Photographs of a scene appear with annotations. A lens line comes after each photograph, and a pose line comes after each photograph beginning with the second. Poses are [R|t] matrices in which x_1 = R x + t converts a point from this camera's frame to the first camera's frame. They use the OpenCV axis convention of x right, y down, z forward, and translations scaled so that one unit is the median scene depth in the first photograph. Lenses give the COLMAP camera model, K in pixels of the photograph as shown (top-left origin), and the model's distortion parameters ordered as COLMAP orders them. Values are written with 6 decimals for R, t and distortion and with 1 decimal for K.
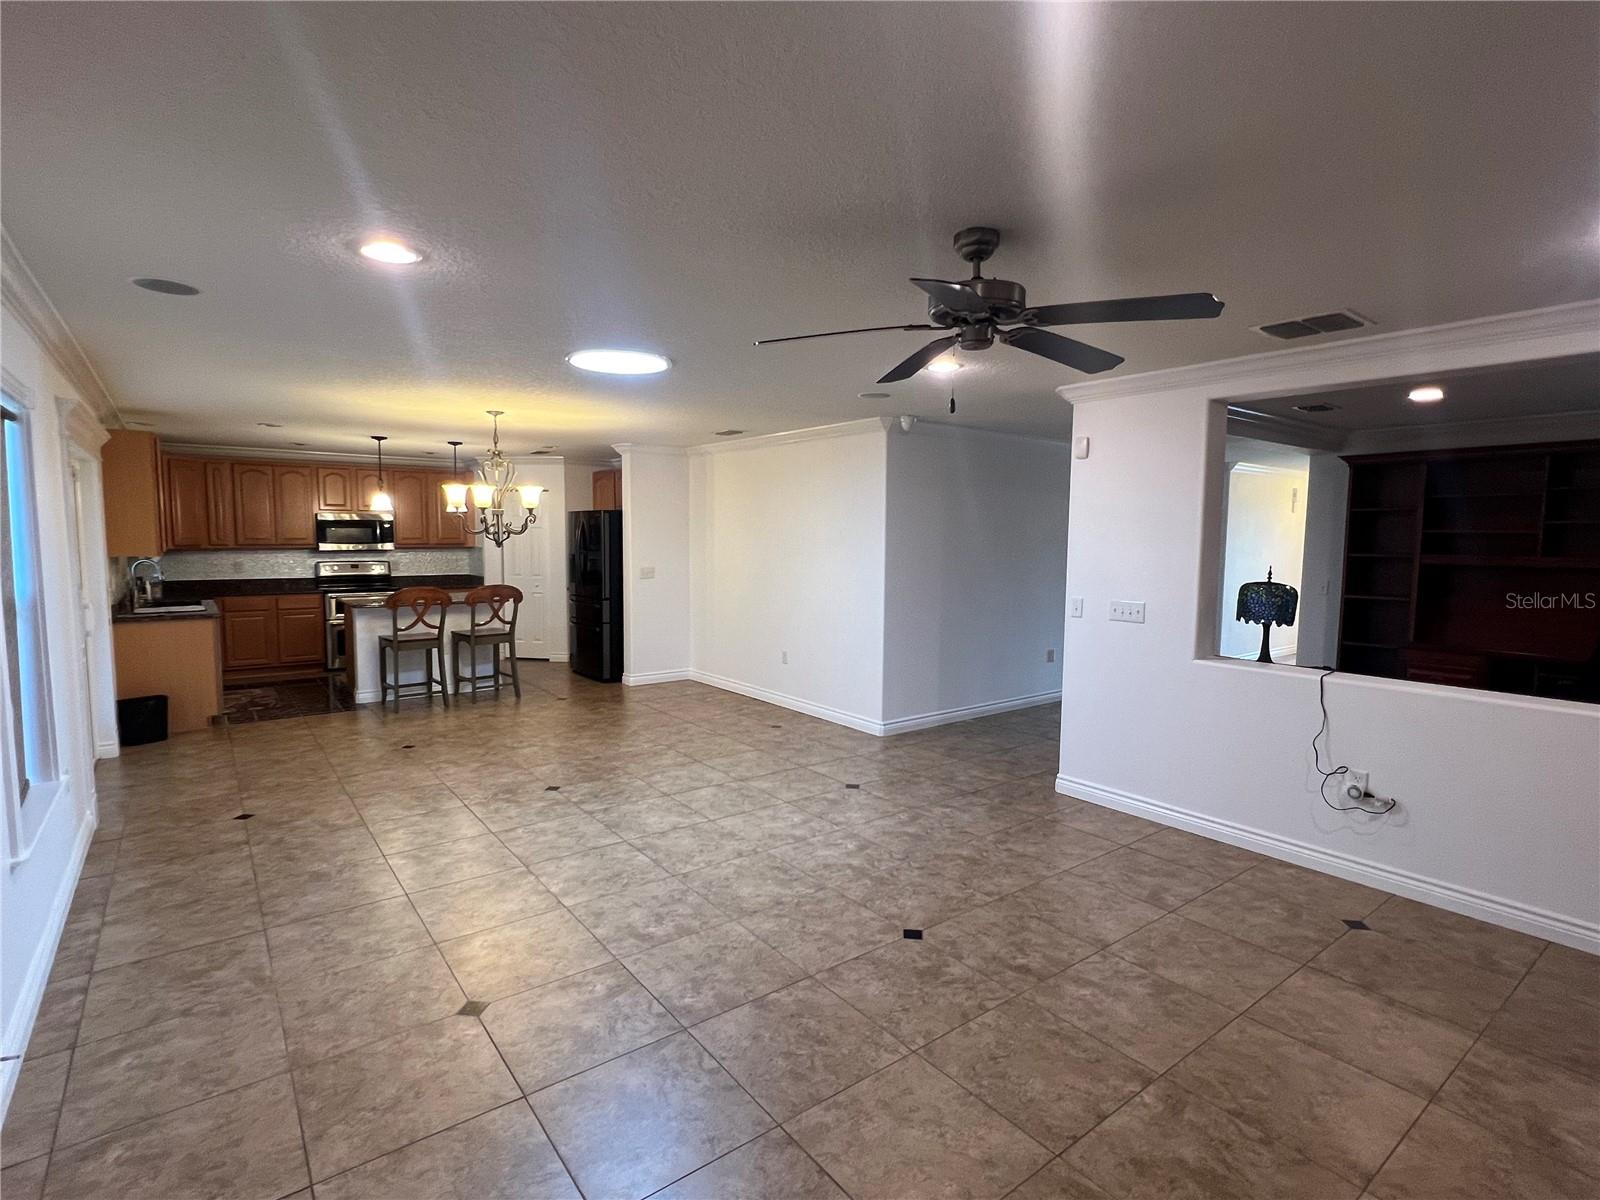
lens RADIAL K [[798.2, 0, 799.9], [0, 798.2, 600.6], [0, 0, 1]] dist [-0.000645, 0.001659]
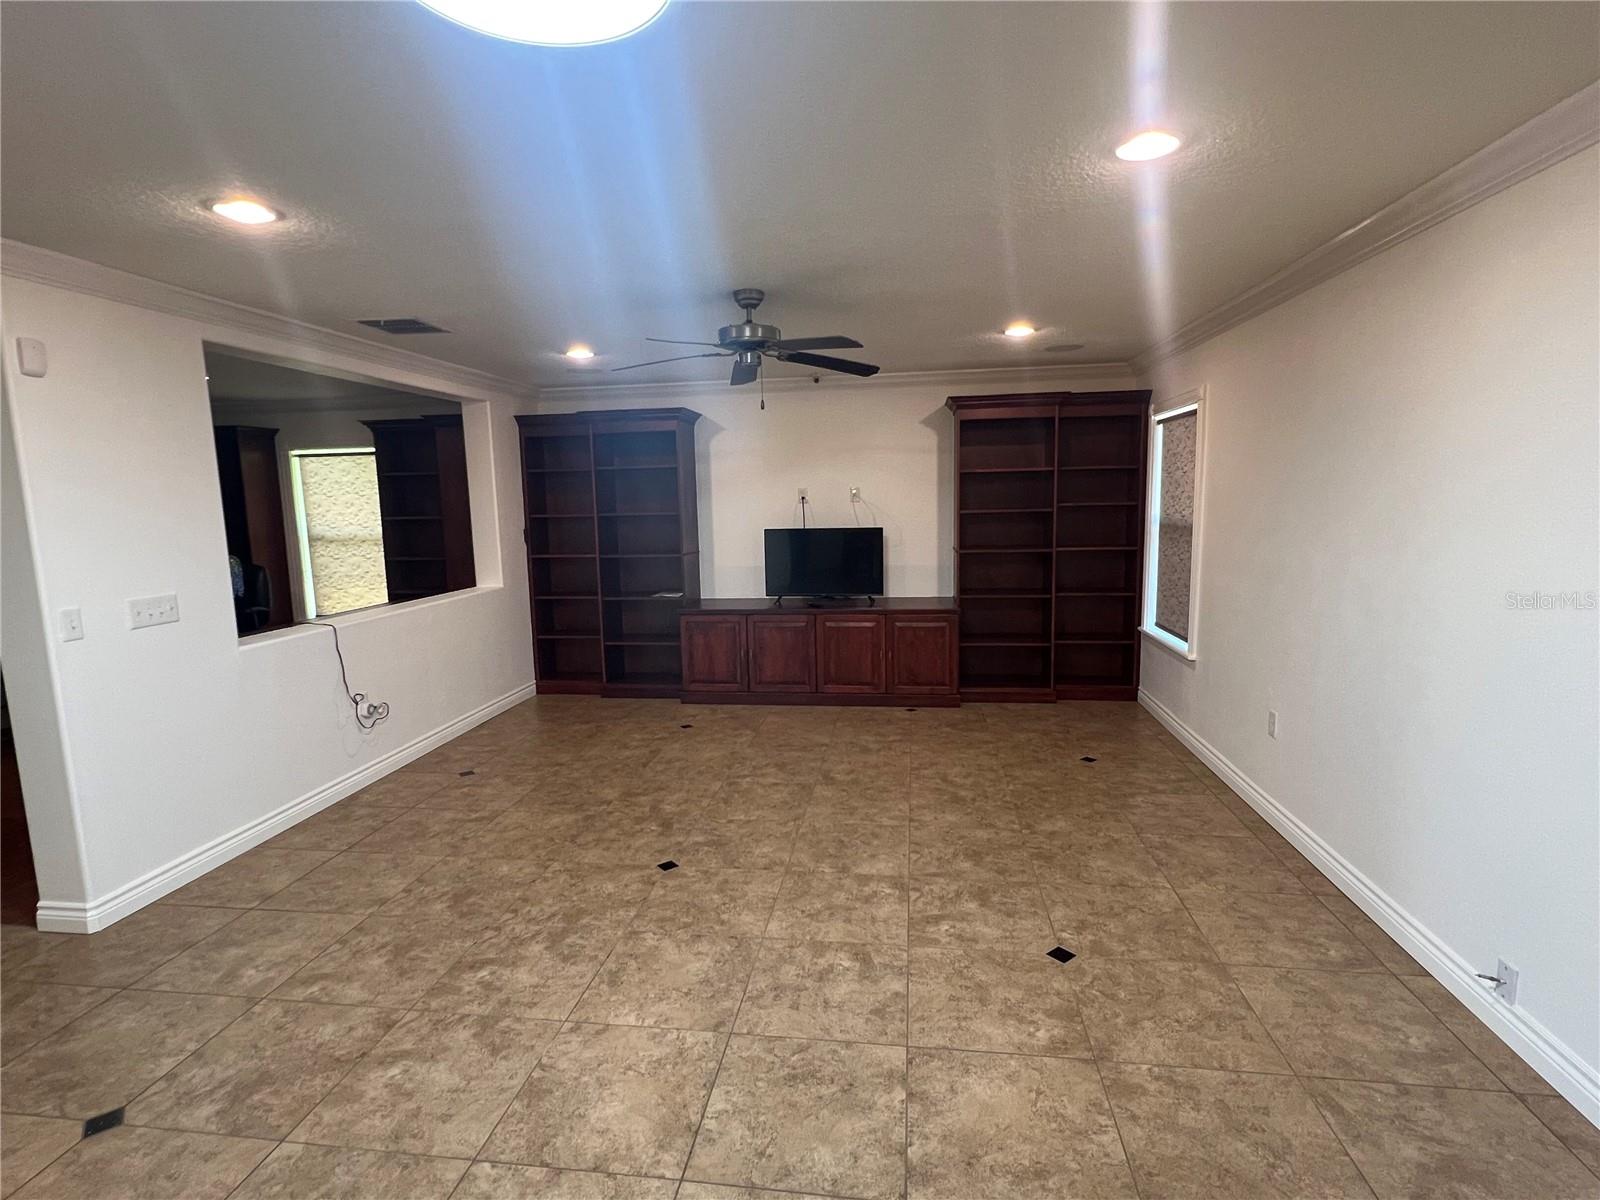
lens RADIAL K [[798.2, 0, 797.9], [0, 798.2, 603.6], [0, 0, 1]] dist [-0.000645, 0.001659]
pose [[-0.702364, -0.089660, 0.706149, -0.594826], [0.076289, 0.976840, 0.199910, -0.109069], [-0.707718, 0.194281, -0.679257, 1.285736]]
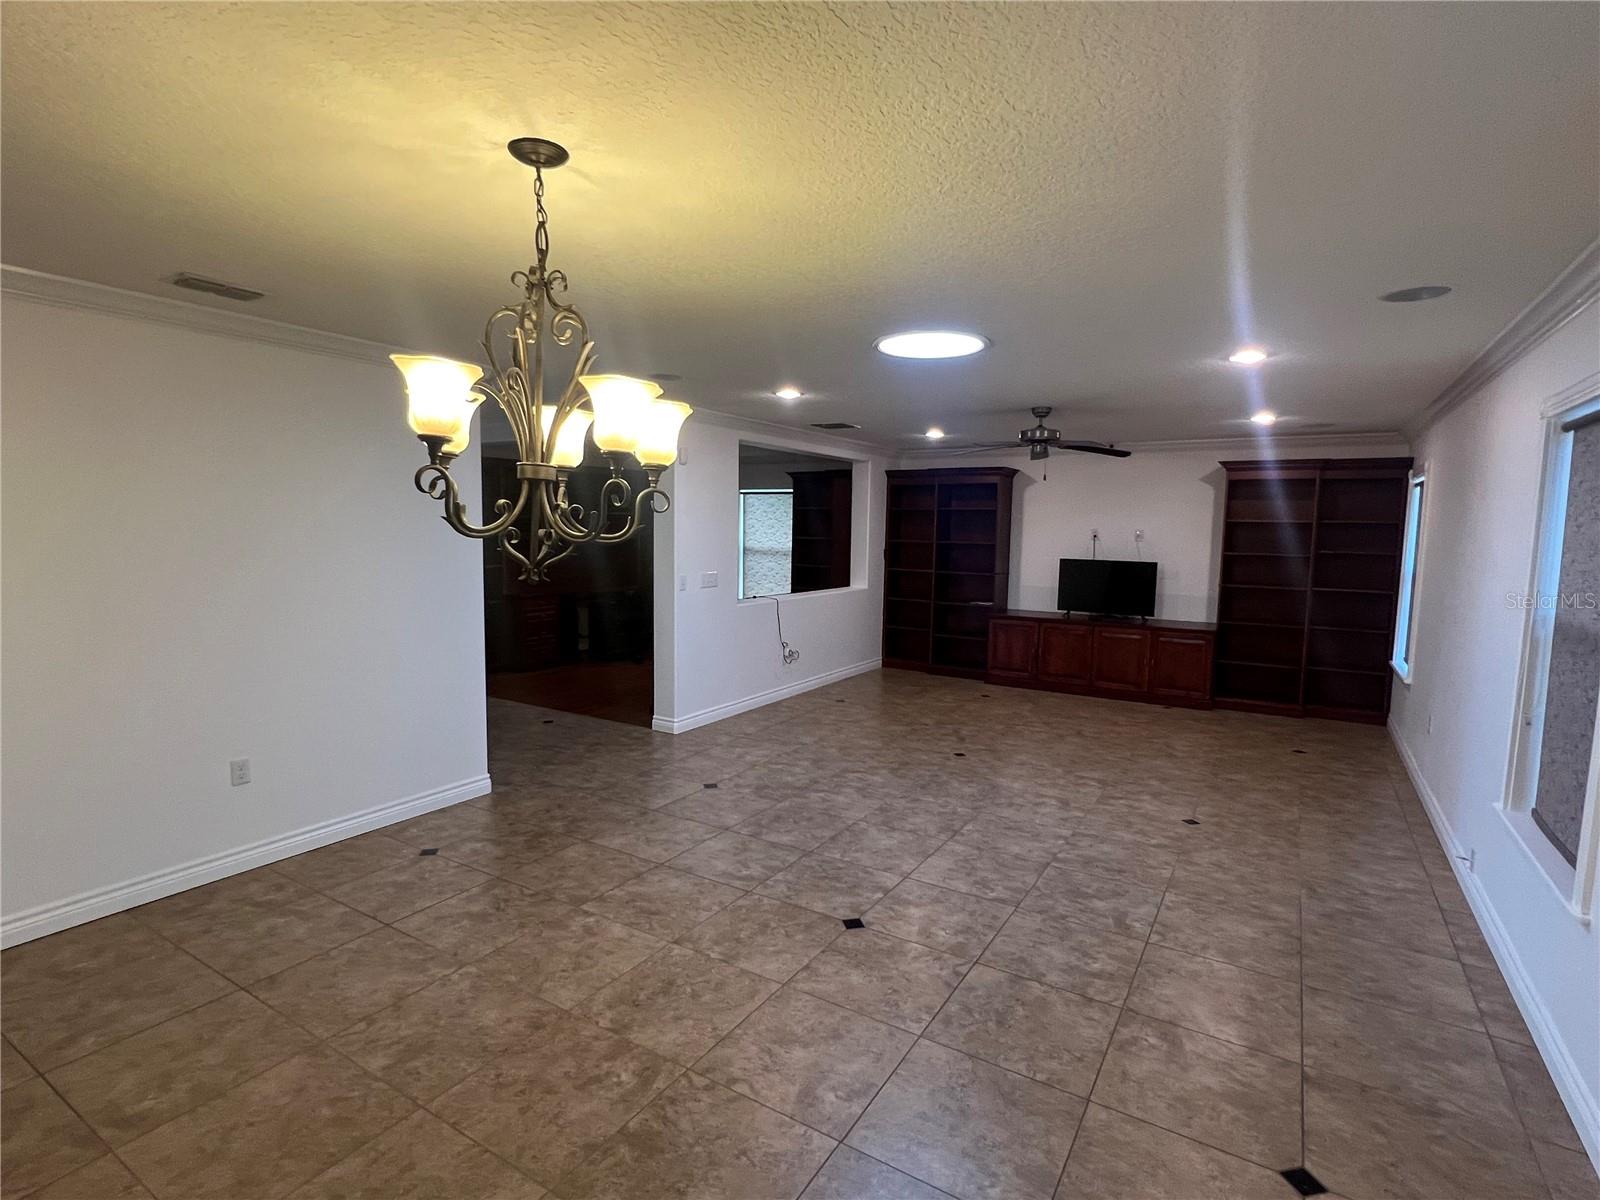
lens RADIAL K [[798.2, 0, 801.4], [0, 798.2, 605.6], [0, 0, 1]] dist [-0.000645, 0.001659]
pose [[-0.358986, -0.109798, 0.926862, -1.127545], [0.058811, 0.988422, 0.139868, -0.152326], [-0.931488, 0.104720, -0.348372, 1.600781]]
